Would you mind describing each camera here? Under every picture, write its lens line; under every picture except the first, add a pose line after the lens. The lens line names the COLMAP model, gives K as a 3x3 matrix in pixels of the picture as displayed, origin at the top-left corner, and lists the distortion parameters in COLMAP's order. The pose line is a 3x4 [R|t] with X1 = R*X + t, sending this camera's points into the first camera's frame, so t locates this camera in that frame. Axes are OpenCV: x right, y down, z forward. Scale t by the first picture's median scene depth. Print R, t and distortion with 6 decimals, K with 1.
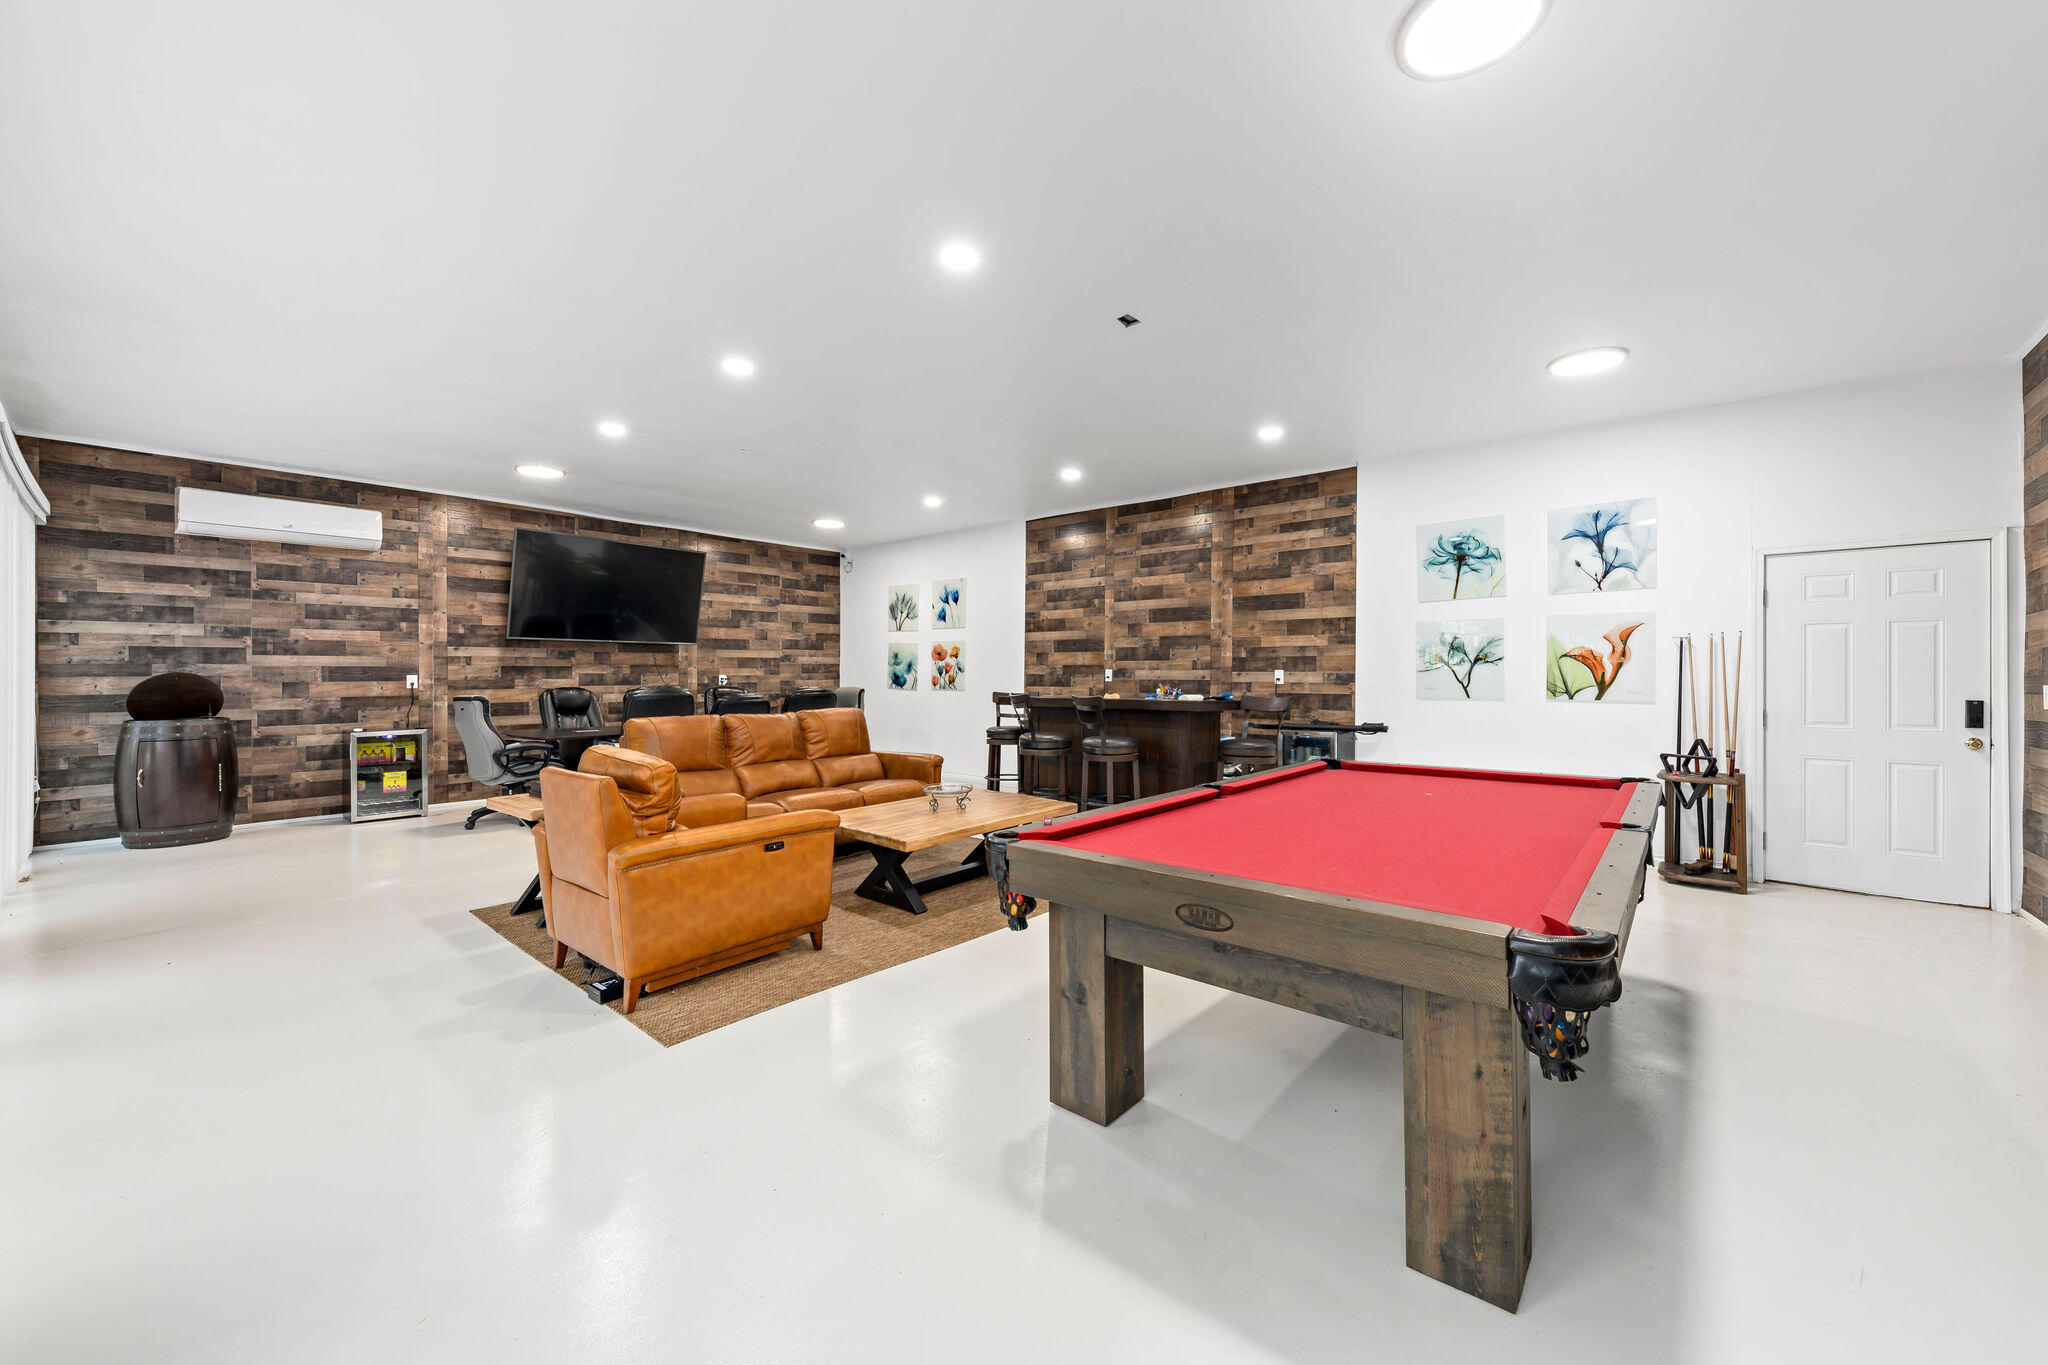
lens RADIAL K [[776.0, 0, 1024.6], [0, 776.0, 680.9], [0, 0, 1]] dist [-0.000738, 0.000020]
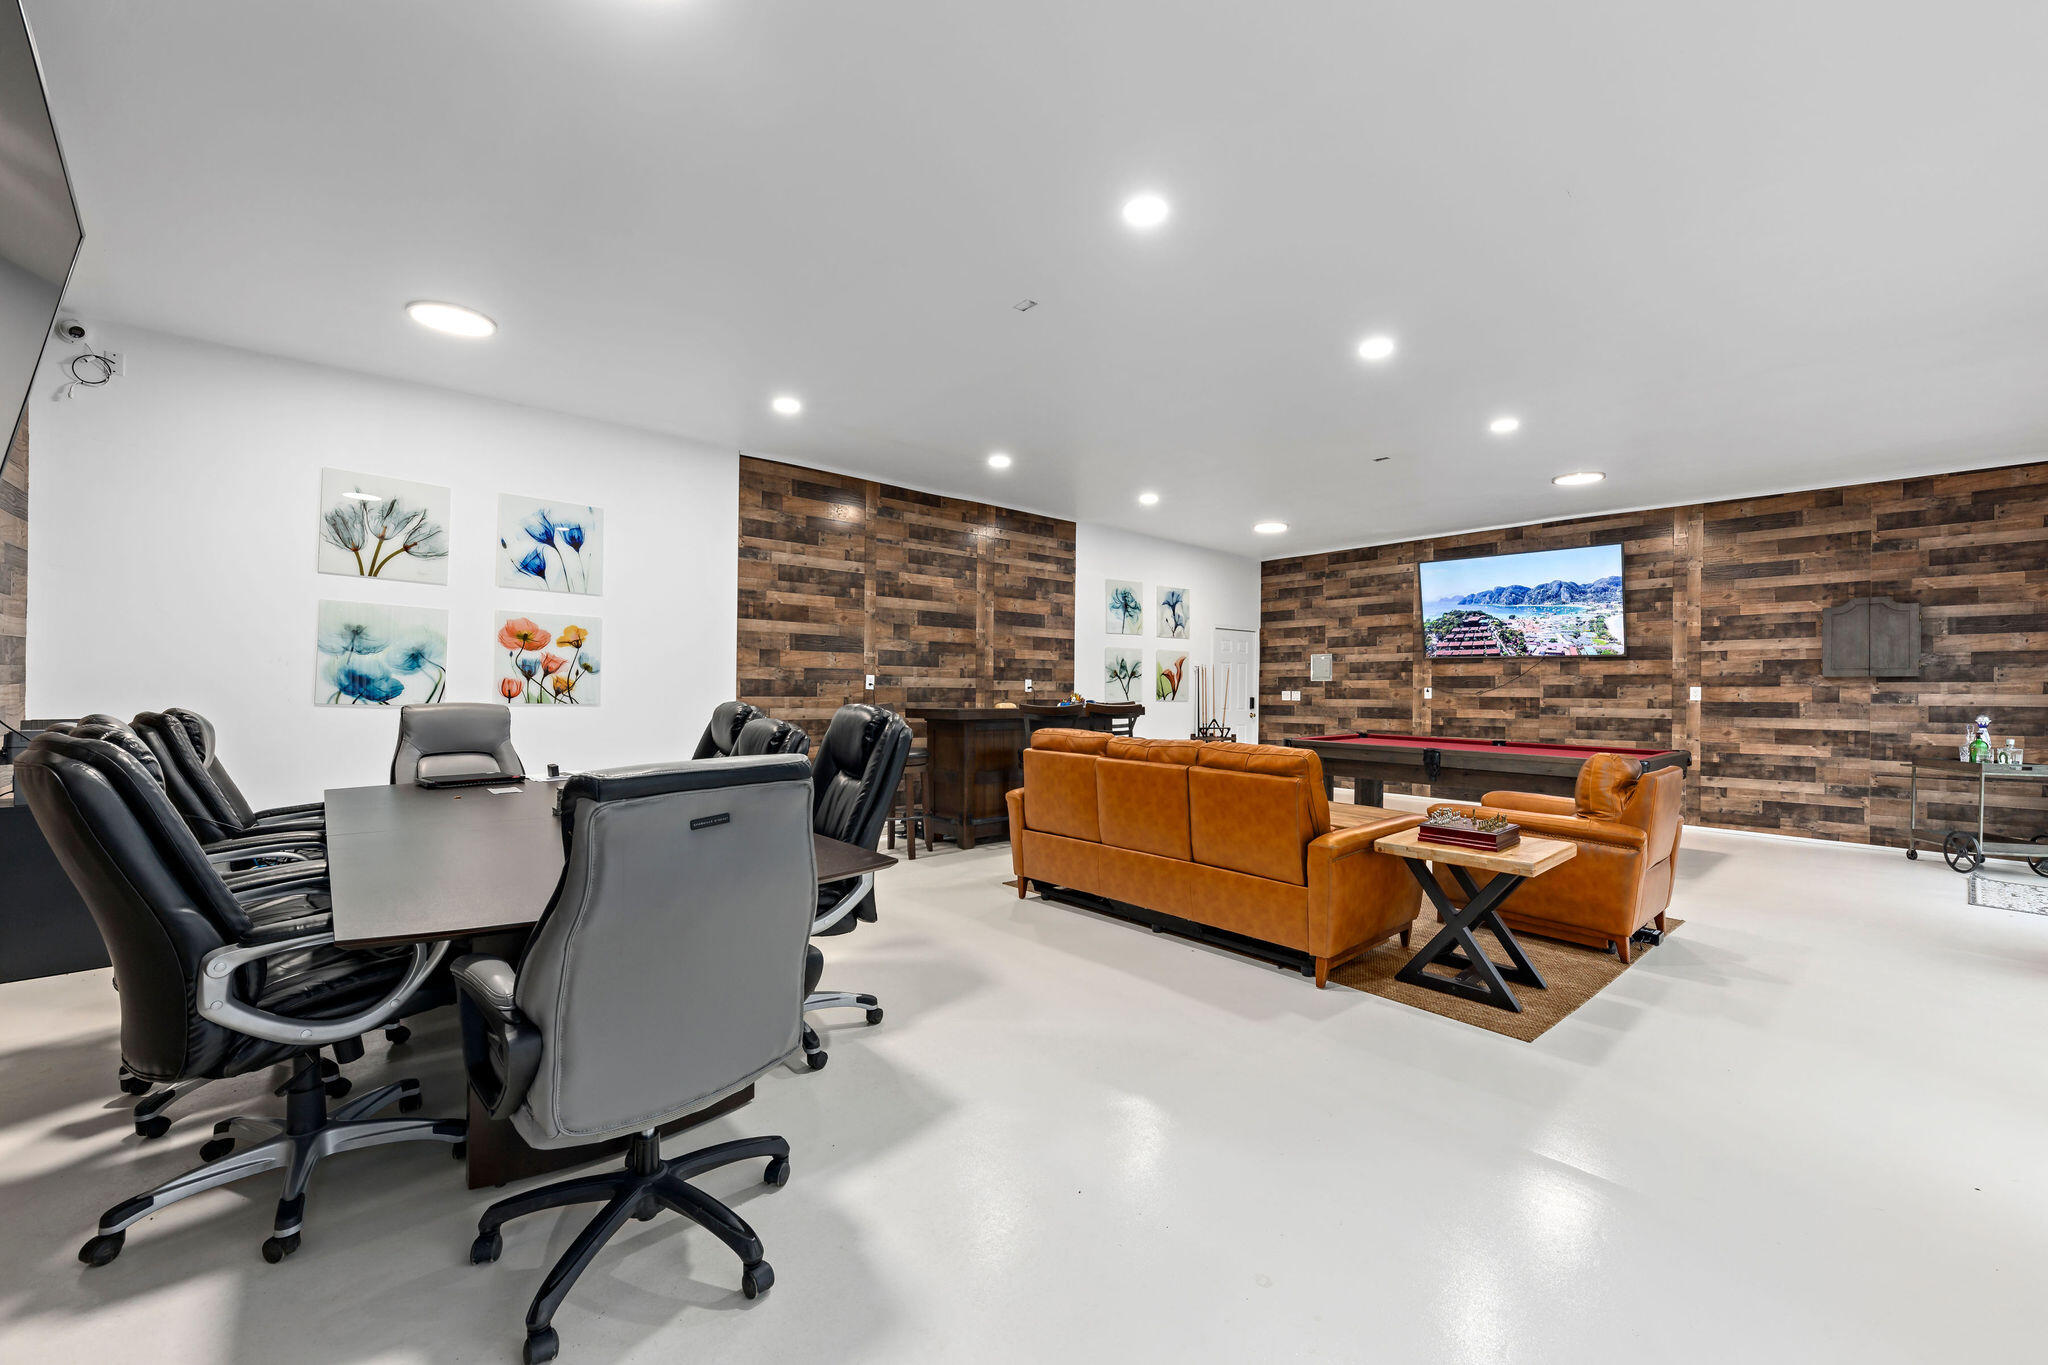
lens RADIAL K [[812.4, 0, 1032.7], [0, 812.4, 685.7], [0, 0, 1]] dist [0.003726, 0.000254]
pose [[0.140562, -0.003569, 0.990066, -0.798300], [-0.009003, 0.999948, 0.004883, -0.010084], [-0.990031, -0.009600, 0.140522, 0.763832]]
